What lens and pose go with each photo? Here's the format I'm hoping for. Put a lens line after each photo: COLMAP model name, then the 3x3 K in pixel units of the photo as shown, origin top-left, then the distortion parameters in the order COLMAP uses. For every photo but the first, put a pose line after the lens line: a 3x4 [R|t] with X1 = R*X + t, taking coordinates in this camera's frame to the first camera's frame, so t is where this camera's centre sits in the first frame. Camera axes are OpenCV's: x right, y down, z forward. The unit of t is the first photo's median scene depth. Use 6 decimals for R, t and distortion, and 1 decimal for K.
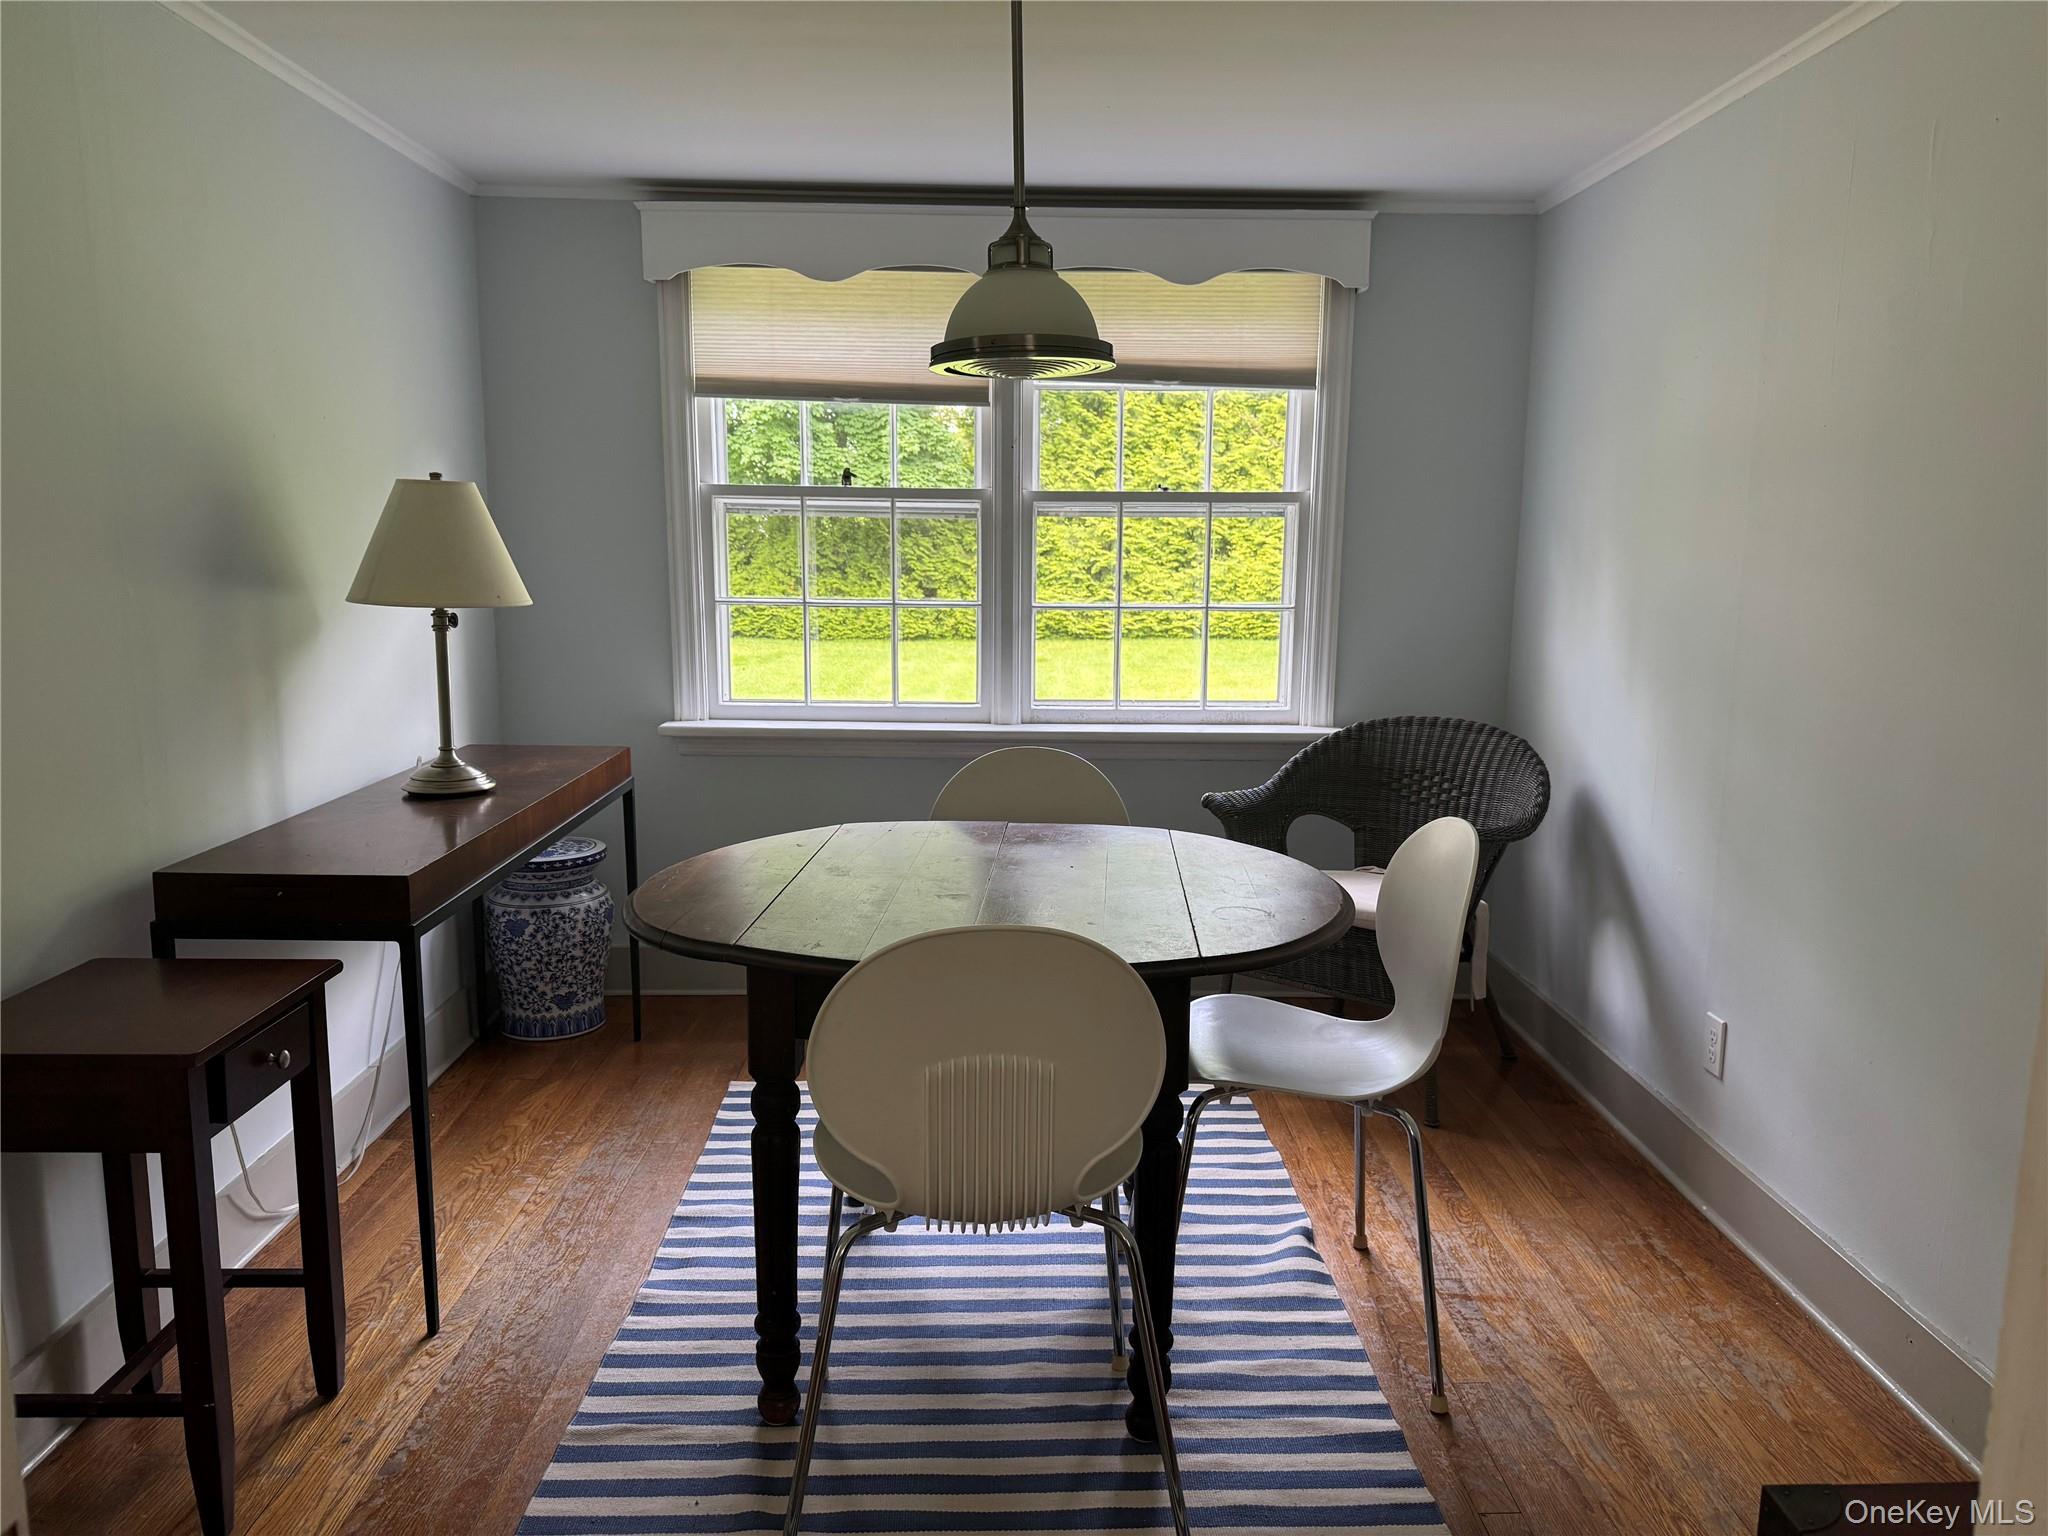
lens RADIAL K [[1436.7, 0, 1026.4], [0, 1436.7, 778.4], [0, 0, 1]] dist [0.129050, -0.167931]
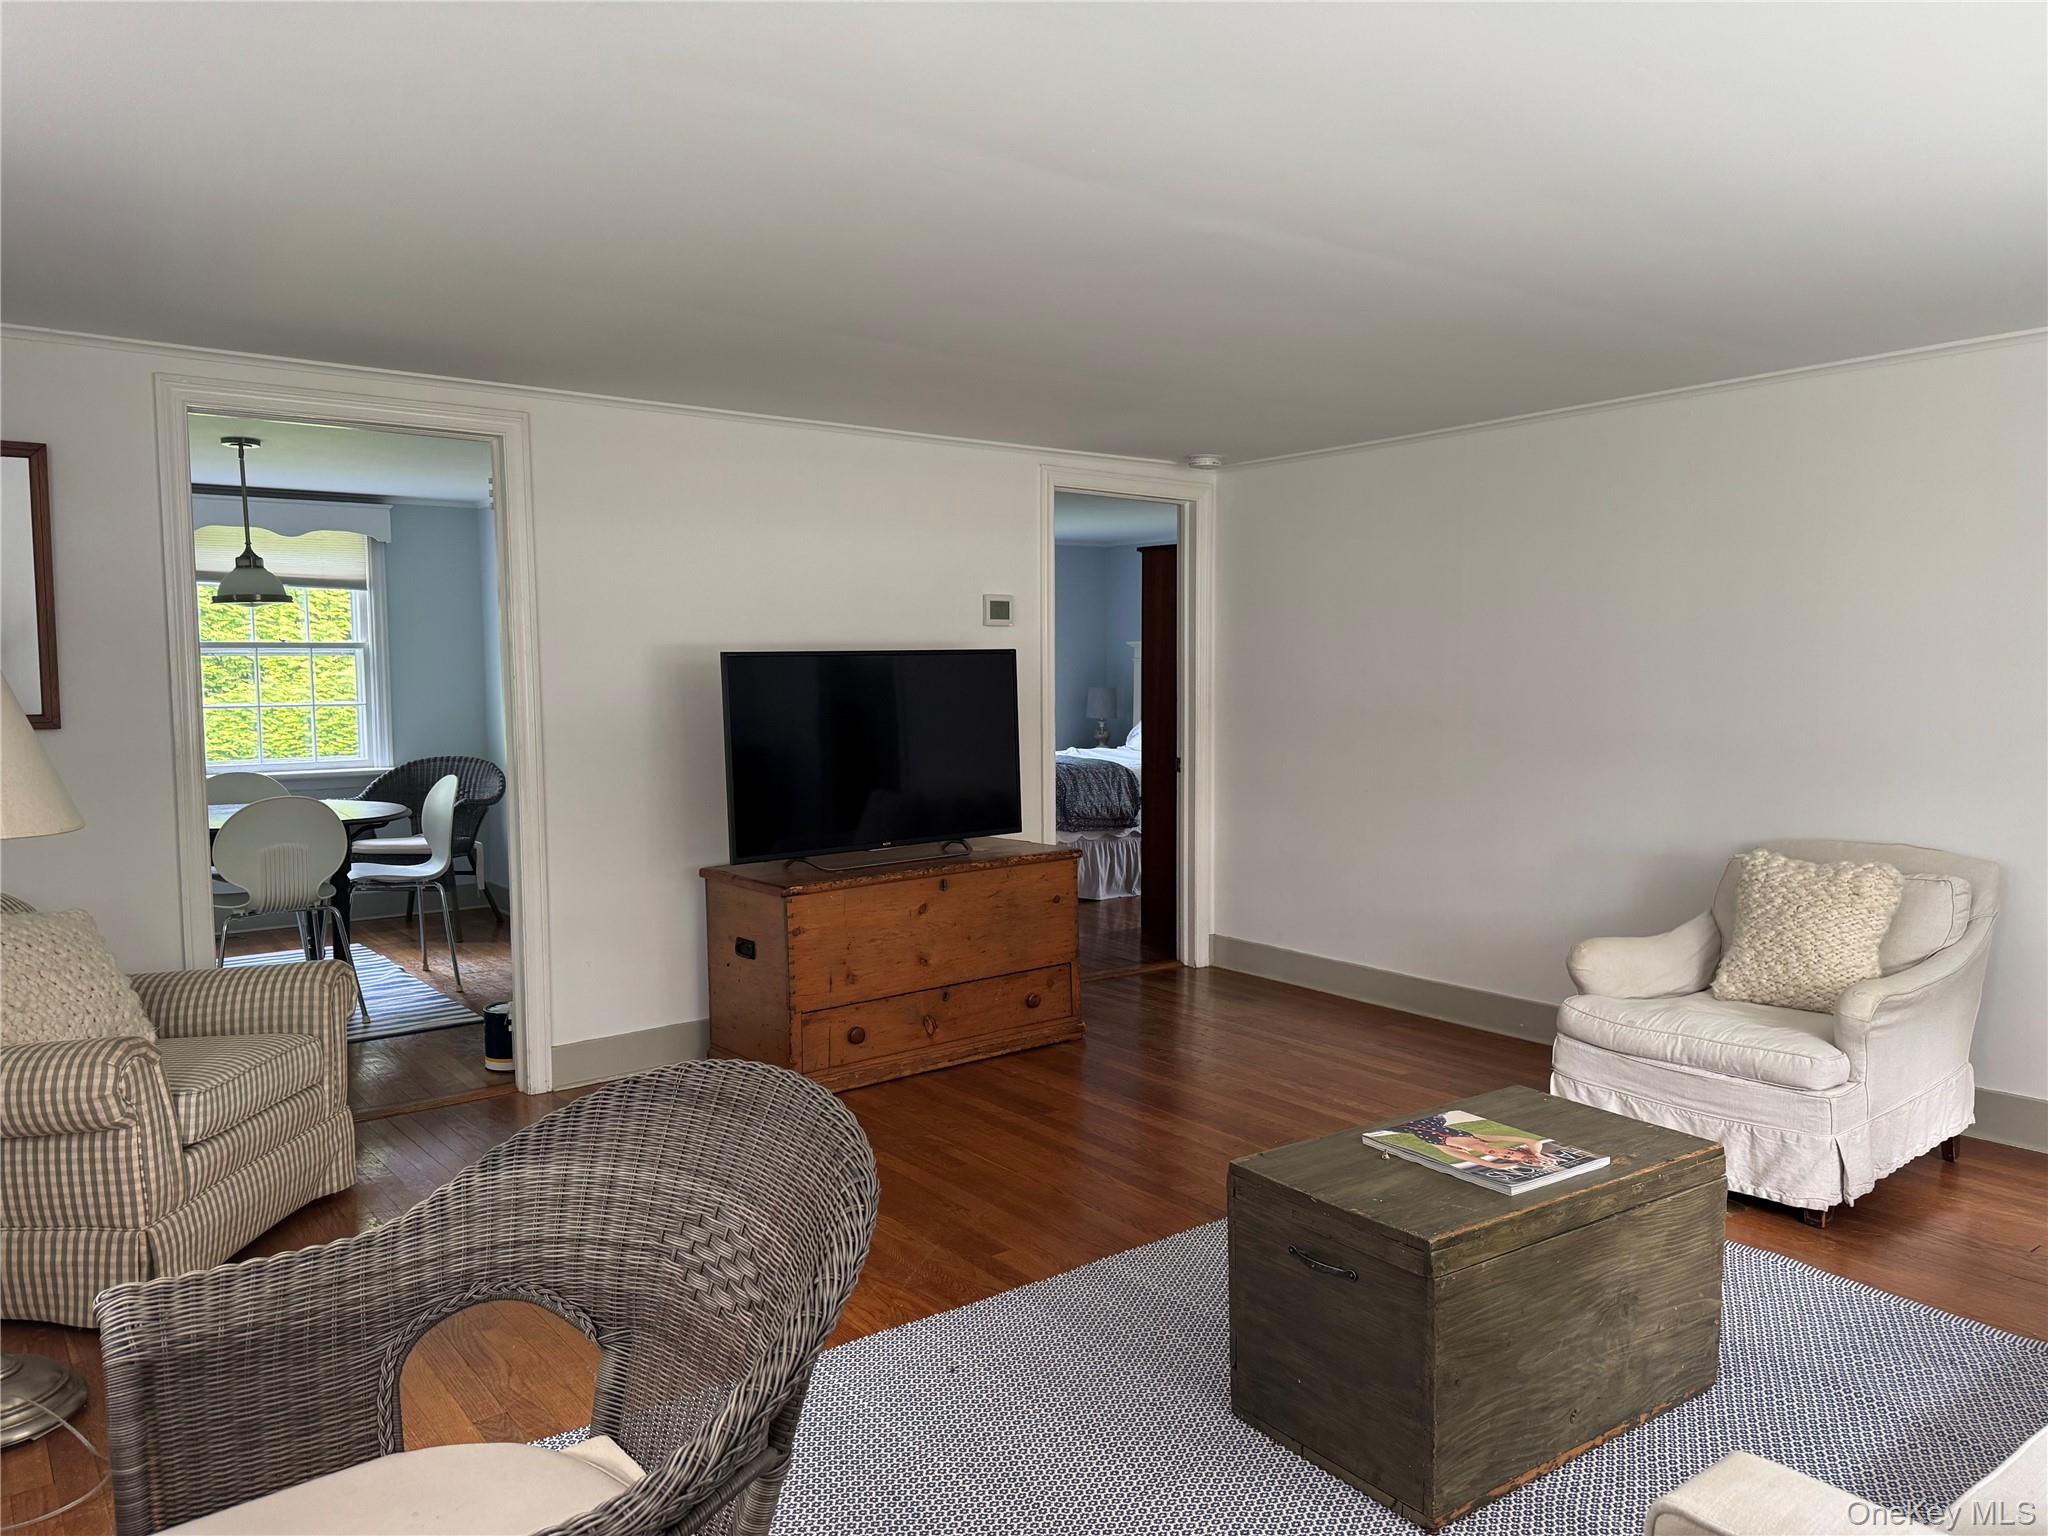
lens RADIAL K [[1402.0, 0, 1024.0], [0, 1402.0, 768.0], [0, 0, 1]] dist [0.074478, -0.092243]
pose [[0.803625, -0.058205, 0.592282, -0.227295], [0.109958, 0.992593, -0.051650, 0.156492], [-0.584889, 0.106633, 0.804073, -0.986849]]
